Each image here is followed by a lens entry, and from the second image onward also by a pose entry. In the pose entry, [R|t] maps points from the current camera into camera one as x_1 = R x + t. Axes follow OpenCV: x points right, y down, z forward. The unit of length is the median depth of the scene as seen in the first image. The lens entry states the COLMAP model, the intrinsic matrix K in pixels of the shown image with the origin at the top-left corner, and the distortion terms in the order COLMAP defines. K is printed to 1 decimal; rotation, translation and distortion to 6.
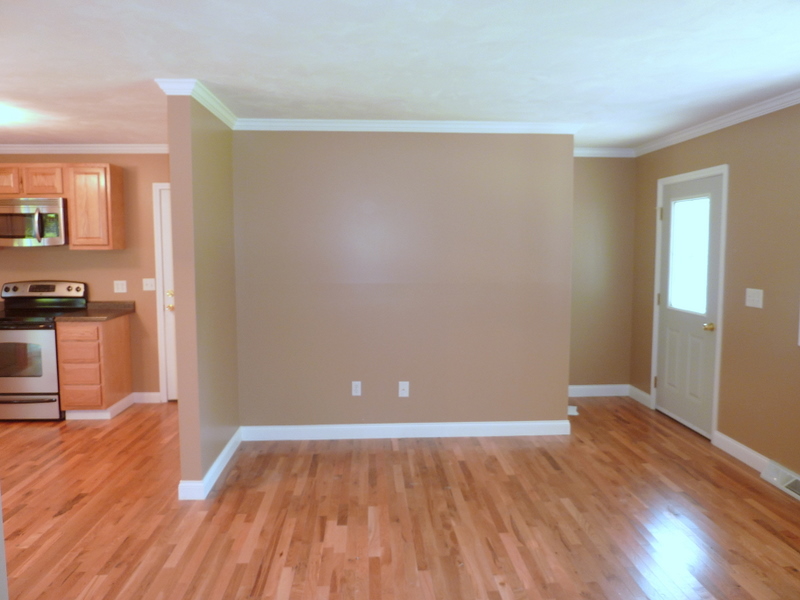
lens RADIAL K [[594.5, 0, 400.0], [0, 594.5, 300.0], [0, 0, 1]] dist [-0.029813, -0.000435]
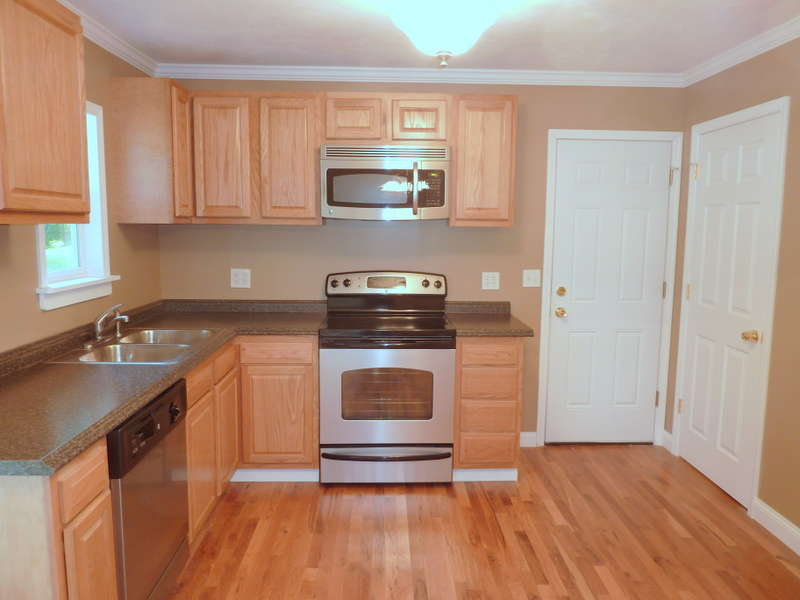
lens RADIAL K [[594.5, 0, 400.0], [0, 594.5, 300.0], [0, 0, 1]] dist [-0.029813, -0.000435]
pose [[0.999614, 0.013690, -0.024154, -0.598434], [-0.012883, 0.999364, 0.033258, -0.023386], [0.024594, -0.032934, 0.999155, 0.323617]]
